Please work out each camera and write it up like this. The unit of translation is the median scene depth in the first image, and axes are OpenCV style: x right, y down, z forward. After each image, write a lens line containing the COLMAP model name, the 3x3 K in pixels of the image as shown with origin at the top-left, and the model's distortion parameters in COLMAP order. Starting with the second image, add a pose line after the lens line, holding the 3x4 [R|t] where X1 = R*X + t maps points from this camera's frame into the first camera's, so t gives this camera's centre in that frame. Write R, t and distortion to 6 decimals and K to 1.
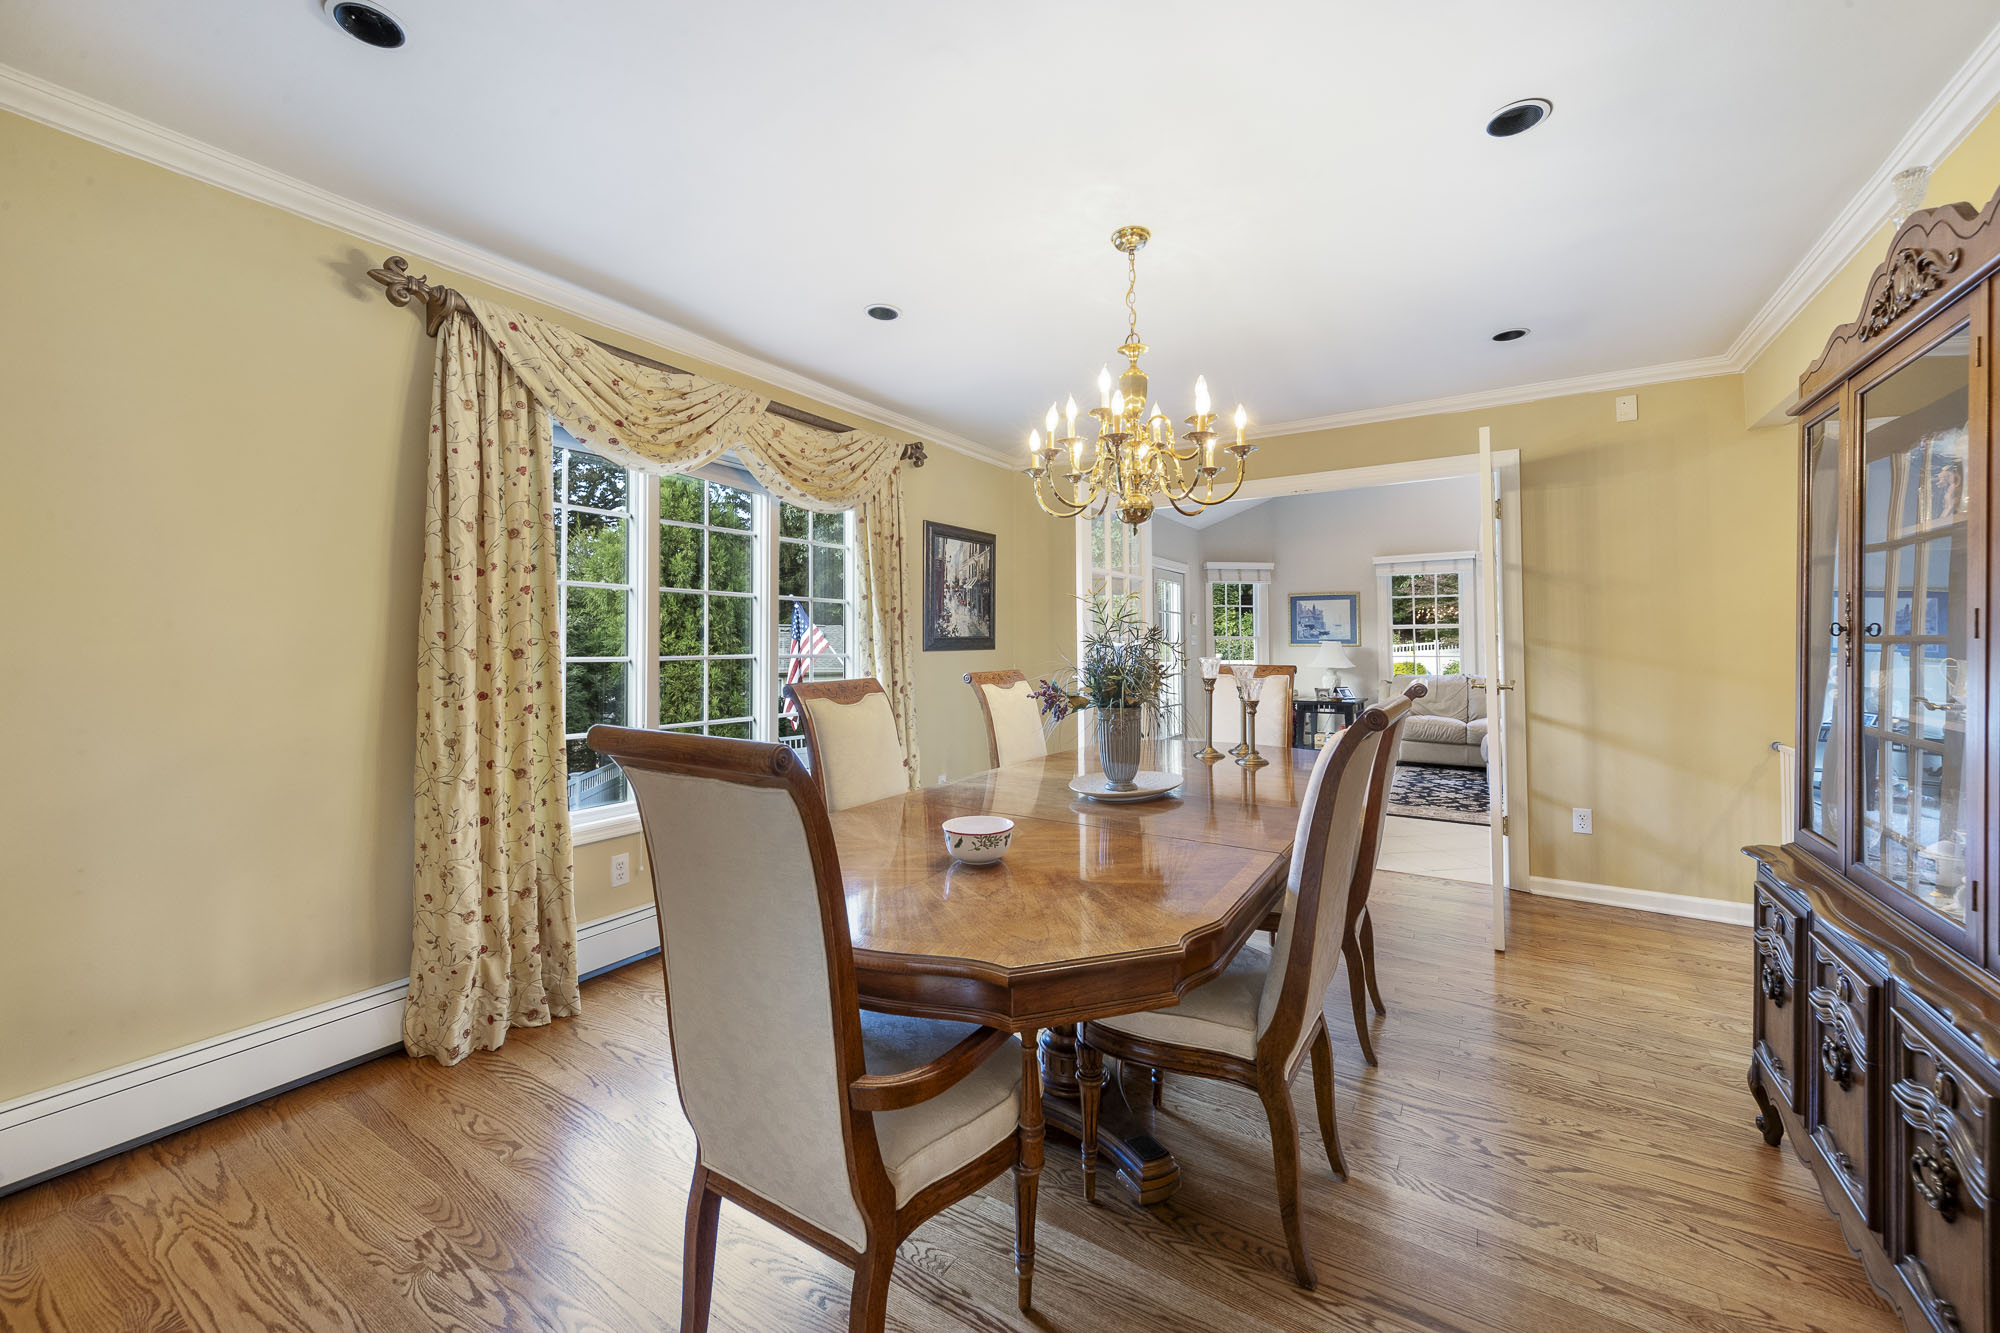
lens RADIAL K [[772.3, 0, 1001.1], [0, 772.3, 626.4], [0, 0, 1]] dist [0.003496, -0.000080]
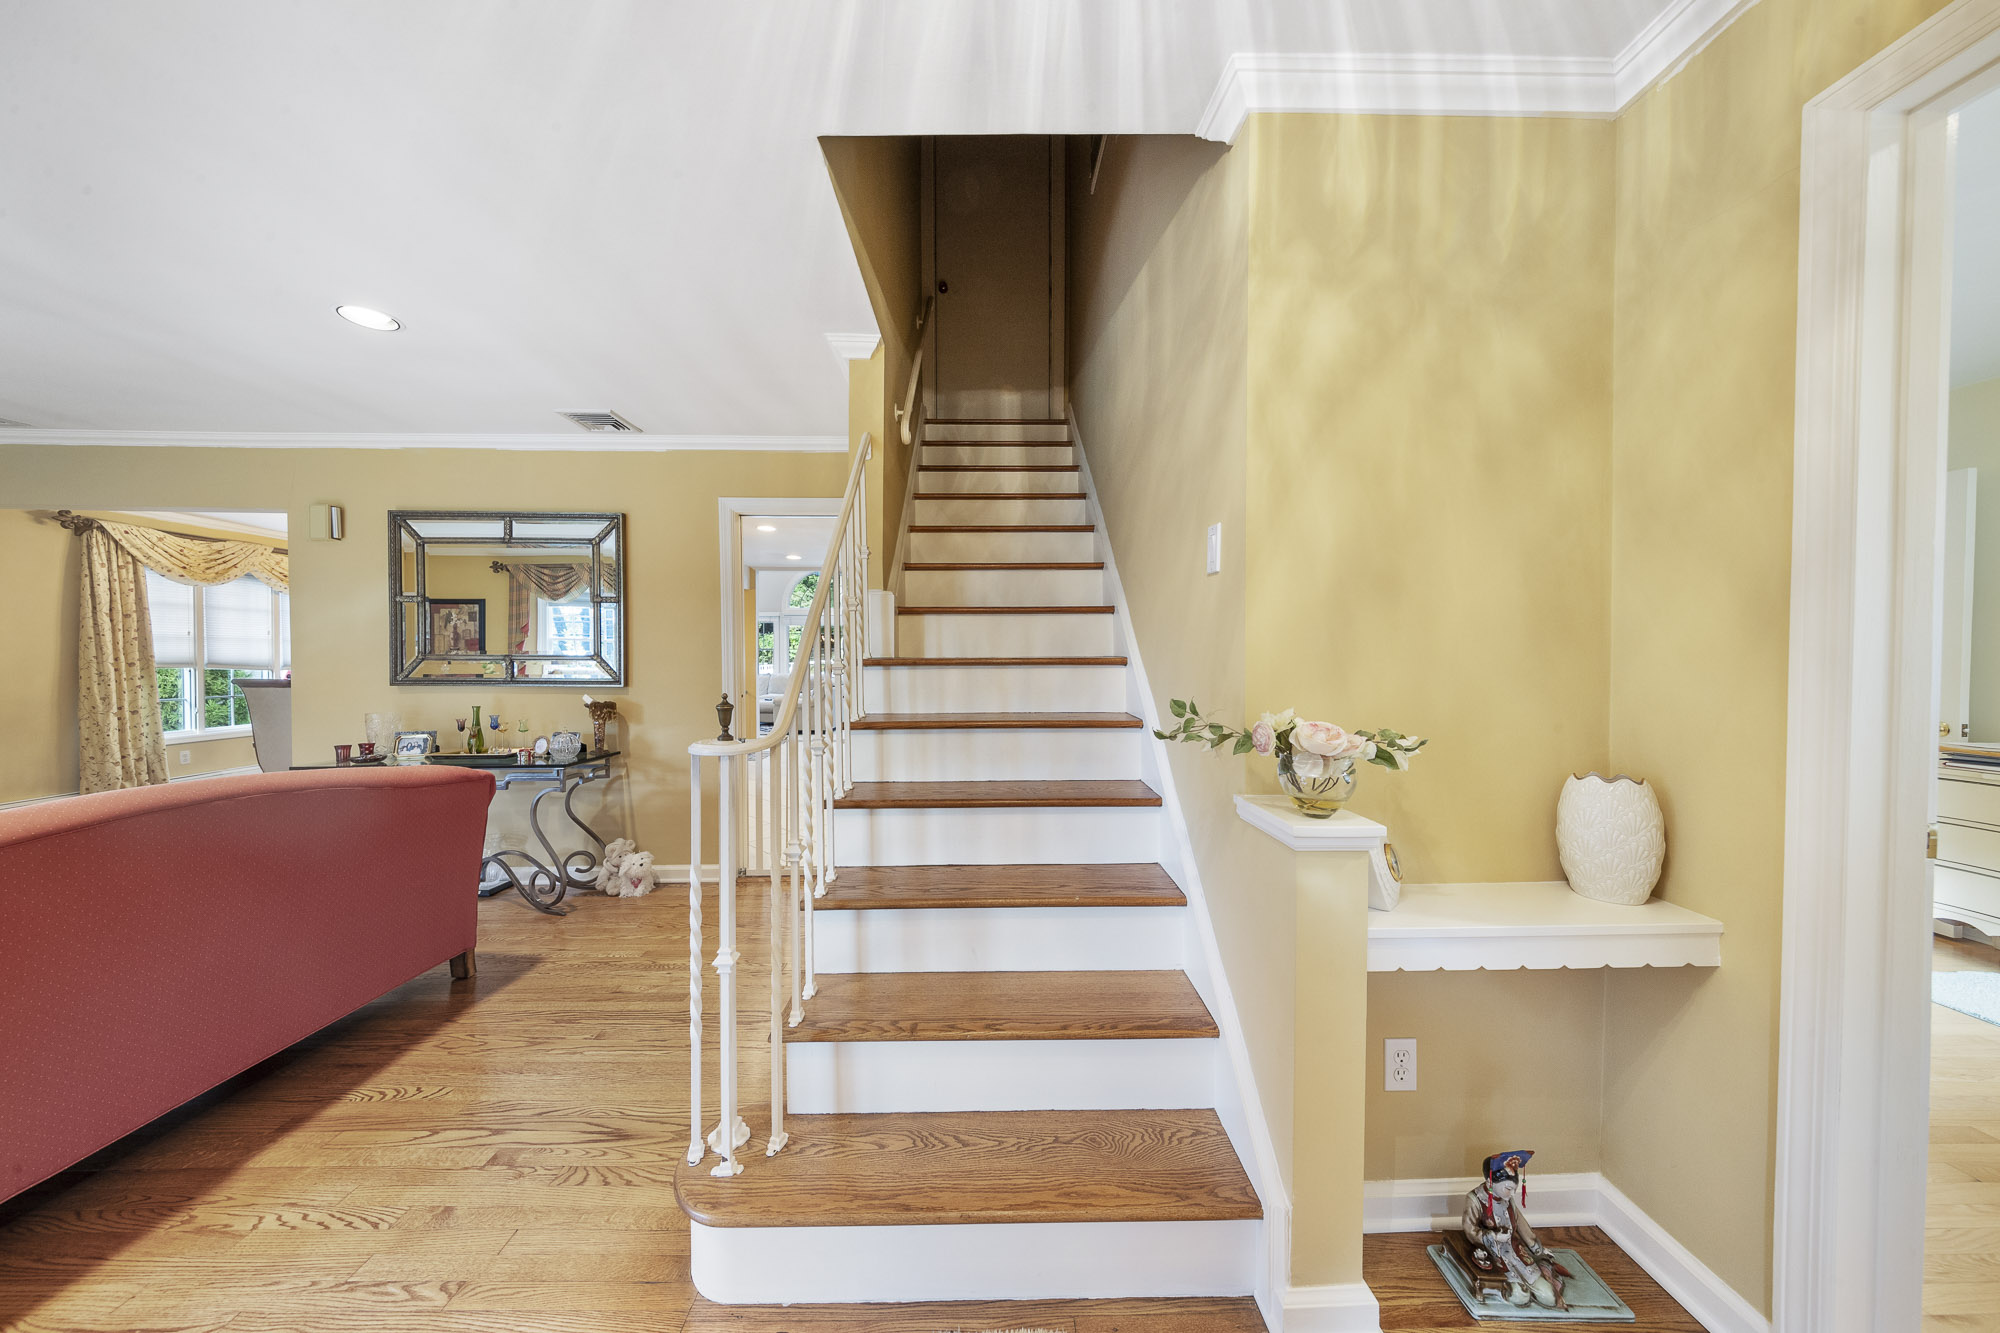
lens RADIAL K [[637.6, 0, 1000.0], [0, 637.6, 664.7], [0, 0, 1]] dist [-0.000117, -0.000470]
pose [[0.839154, -0.005100, 0.543869, 0.596016], [-0.014896, 0.999365, 0.032354, -0.070604], [-0.543689, -0.035251, 0.838546, -2.201665]]
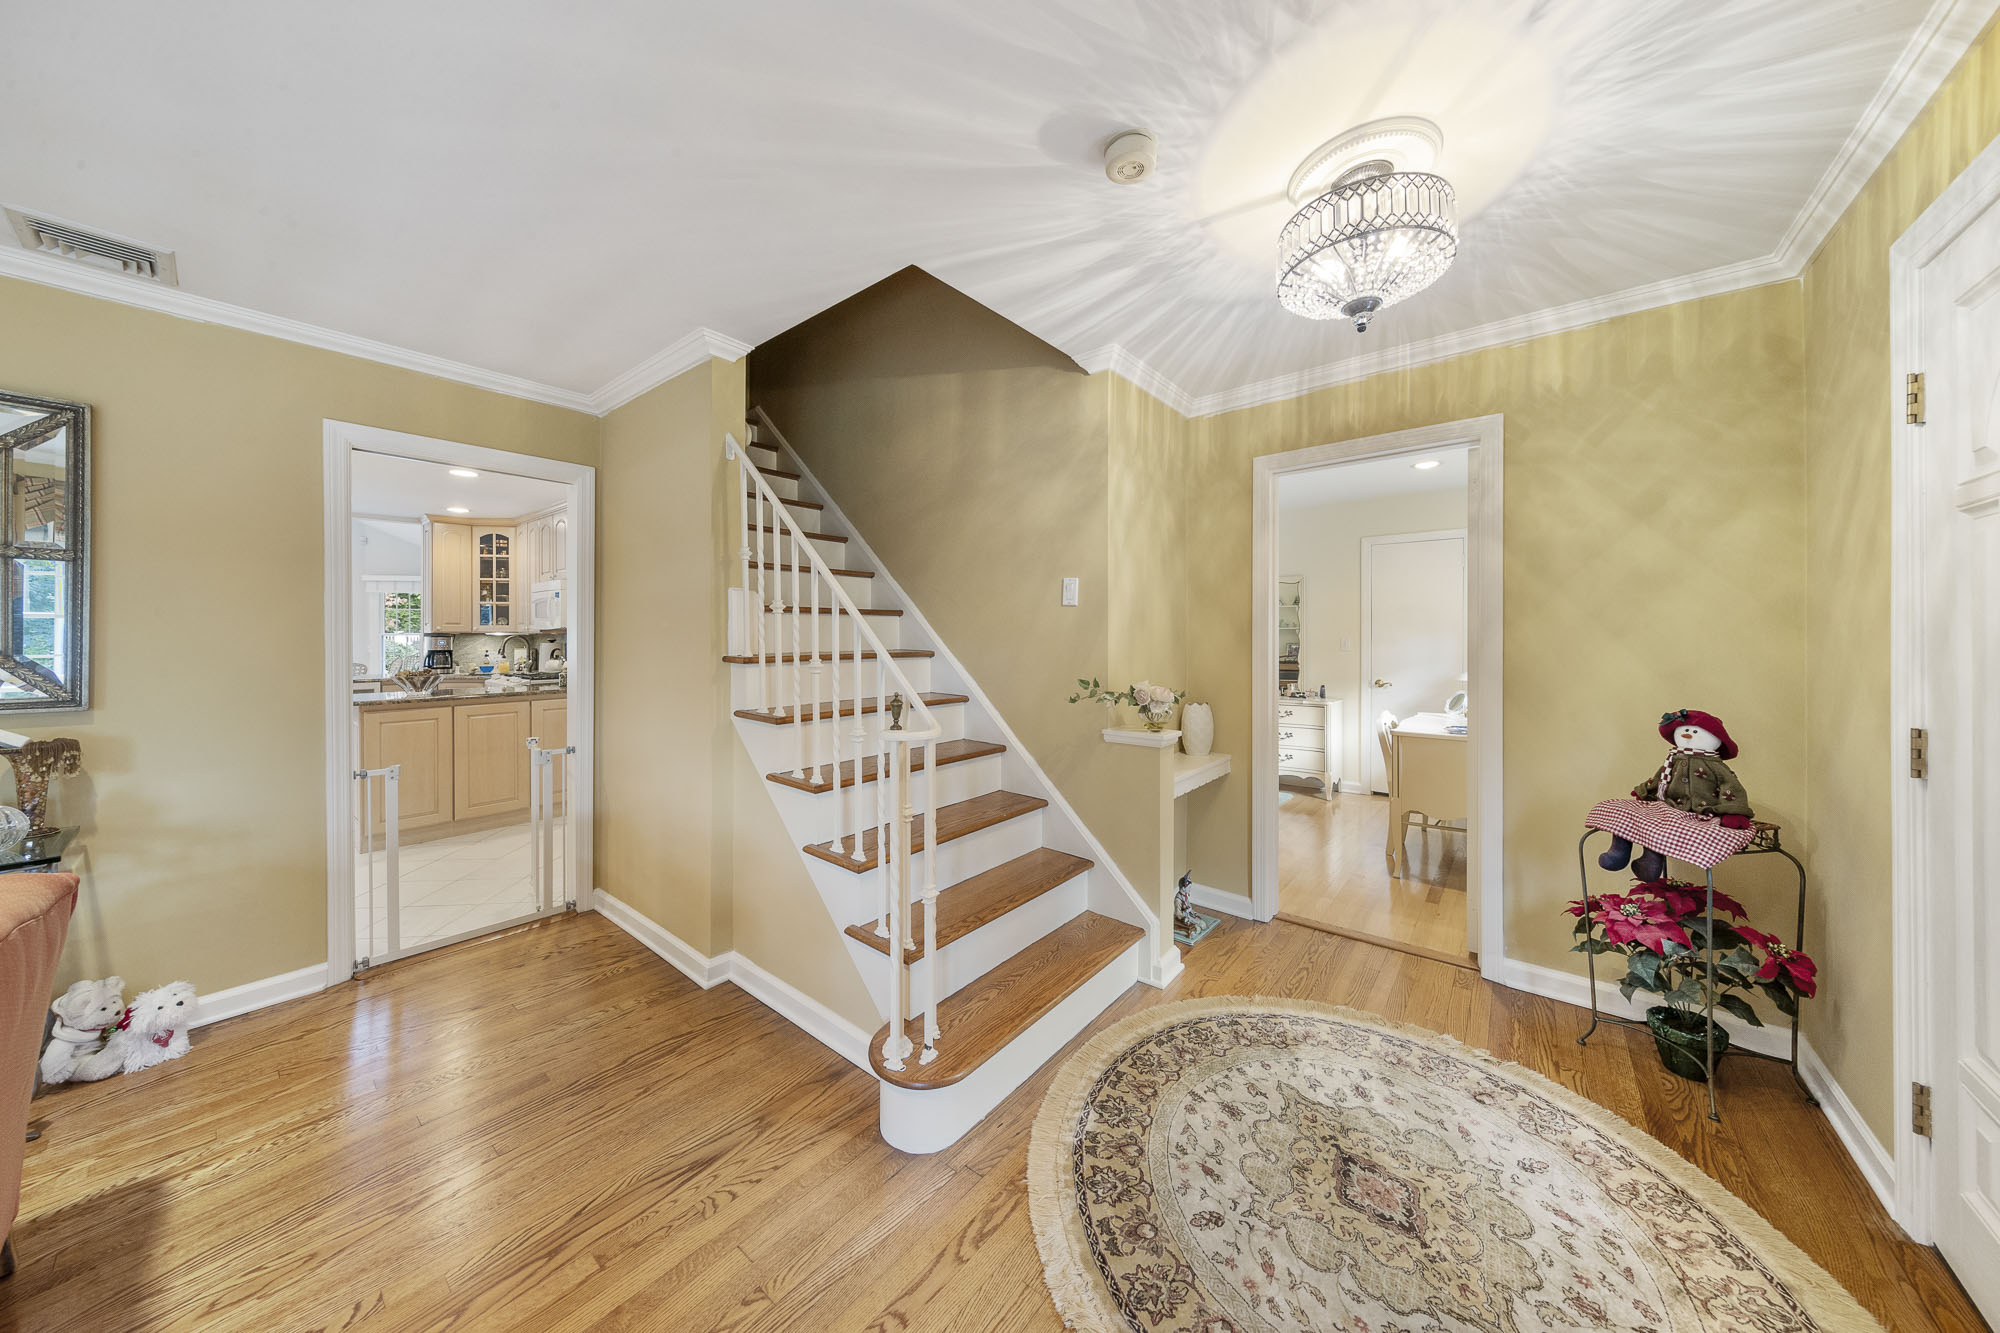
lens RADIAL K [[637.6, 0, 997.8], [0, 637.6, 631.7], [0, 0, 1]] dist [-0.000117, -0.000470]
pose [[0.119622, 0.011142, 0.992757, 0.019599], [-0.028363, 0.999567, -0.007801, -0.087252], [-0.992414, -0.027224, 0.119886, -1.796775]]
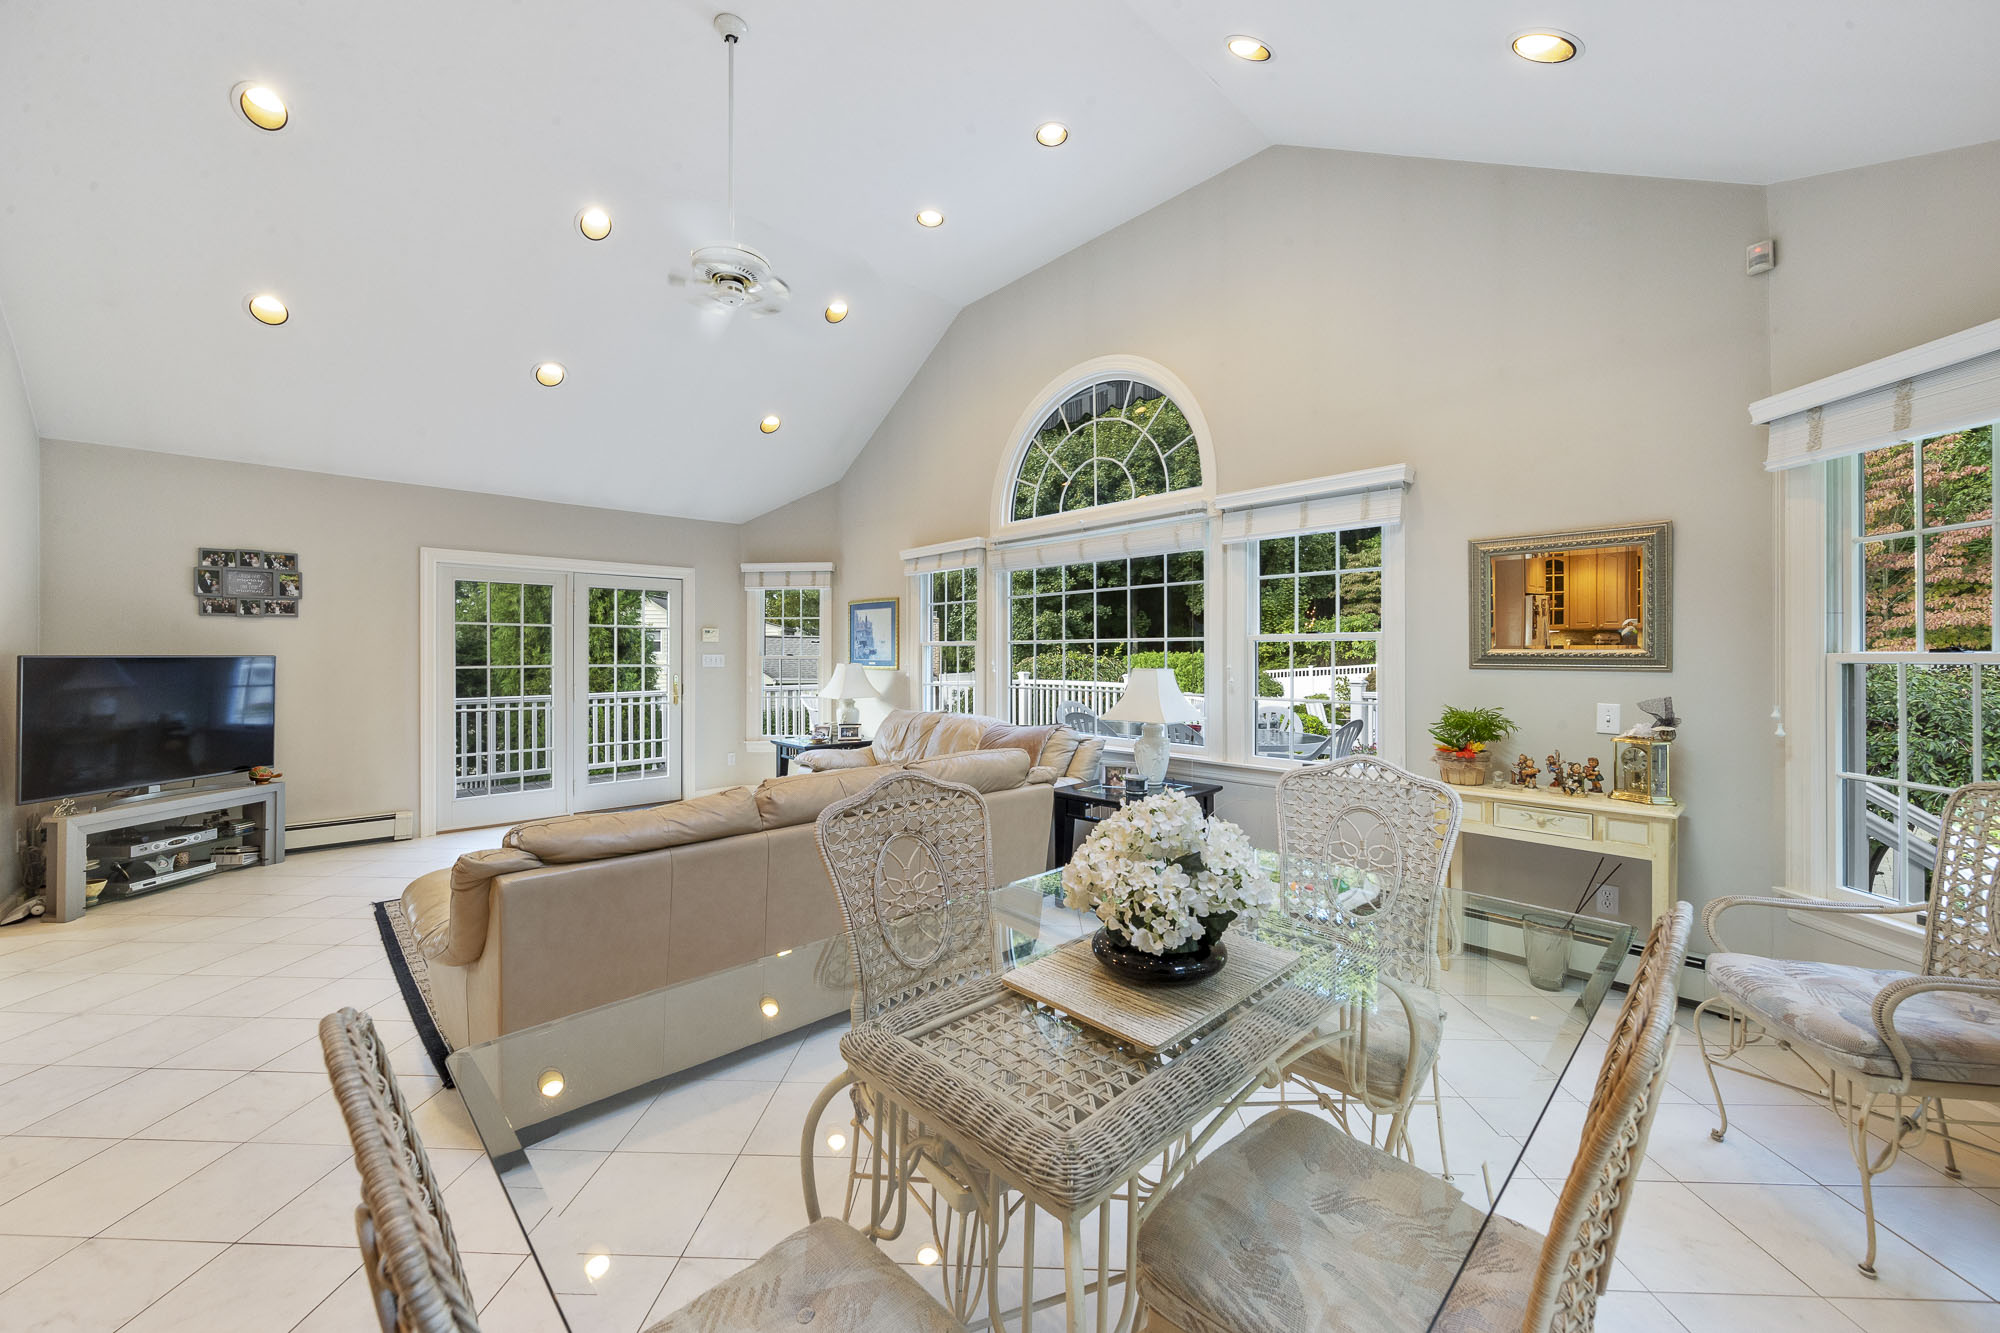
lens RADIAL K [[772.3, 0, 985.0], [0, 772.3, 655.3], [0, 0, 1]] dist [0.003496, -0.000080]
pose [[0.953694, 0.001745, -0.300774, 2.667408], [0.007032, 0.999580, 0.028096, -0.031134], [0.300697, -0.028910, 0.953281, 1.084799]]
